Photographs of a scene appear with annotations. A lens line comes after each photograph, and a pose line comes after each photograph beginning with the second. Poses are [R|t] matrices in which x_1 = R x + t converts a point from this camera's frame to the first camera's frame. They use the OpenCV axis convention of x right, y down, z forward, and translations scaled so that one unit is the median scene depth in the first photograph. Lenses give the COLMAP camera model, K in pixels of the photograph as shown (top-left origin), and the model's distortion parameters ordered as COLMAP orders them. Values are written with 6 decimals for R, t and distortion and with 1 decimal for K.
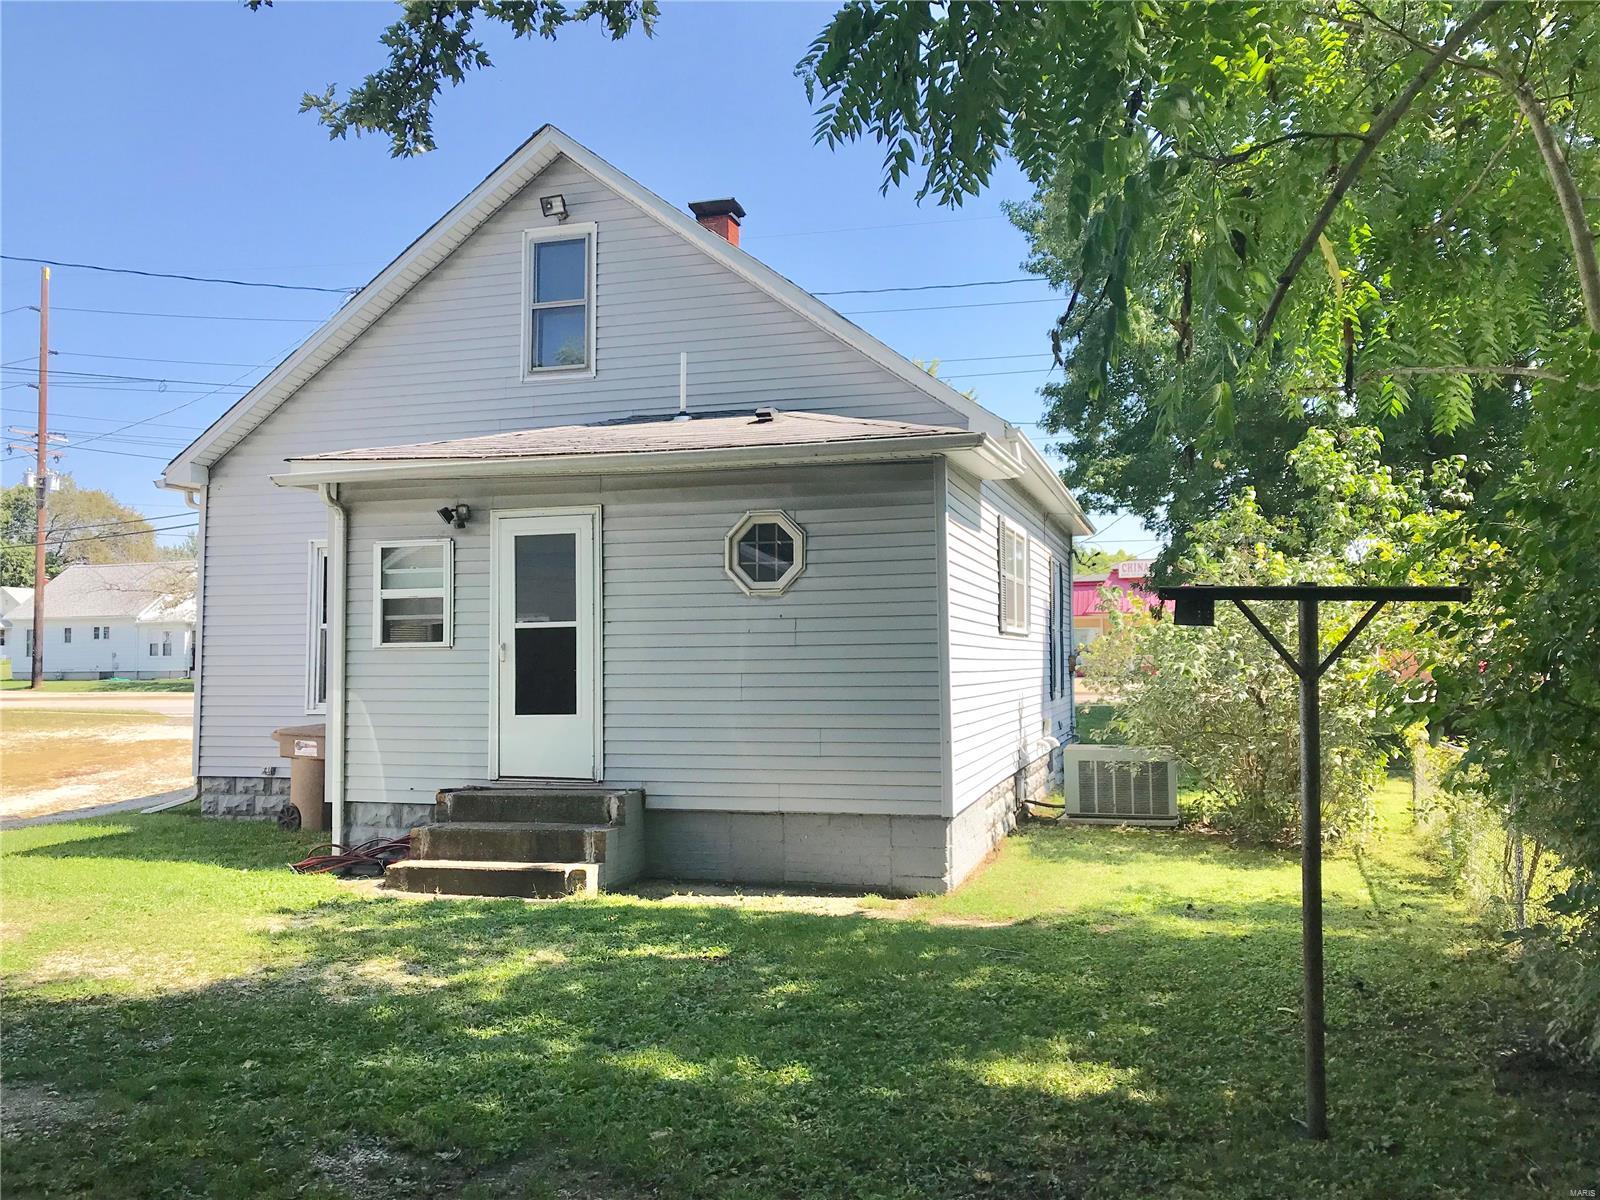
lens RADIAL K [[1293.8, 0, 800.5], [0, 1293.8, 601.8], [0, 0, 1]] dist [0.029133, -0.009967]
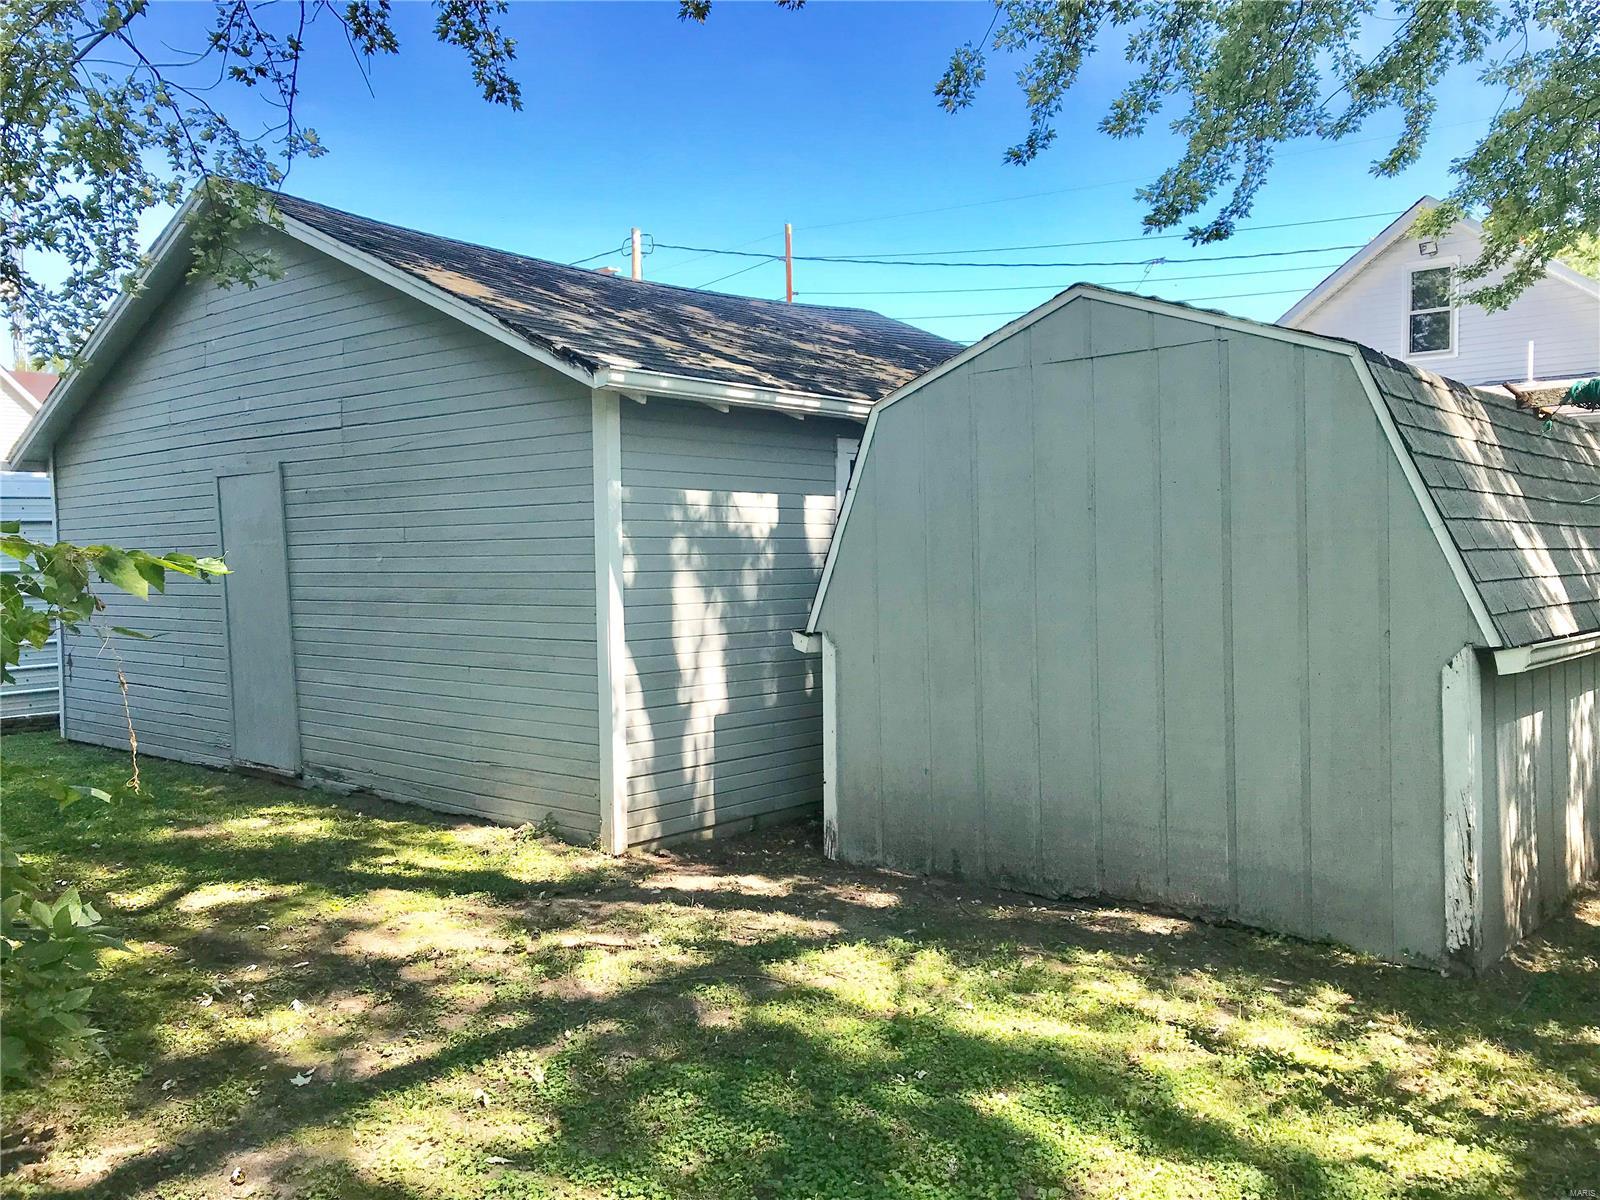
lens RADIAL K [[1293.8, 0, 800.0], [0, 1293.8, 596.9], [0, 0, 1]] dist [0.029133, -0.009967]
pose [[0.911936, 0.001074, -0.410330, -0.235097], [0.032631, 0.996640, 0.075128, -0.030511], [0.409032, -0.081902, 0.908837, -0.760951]]
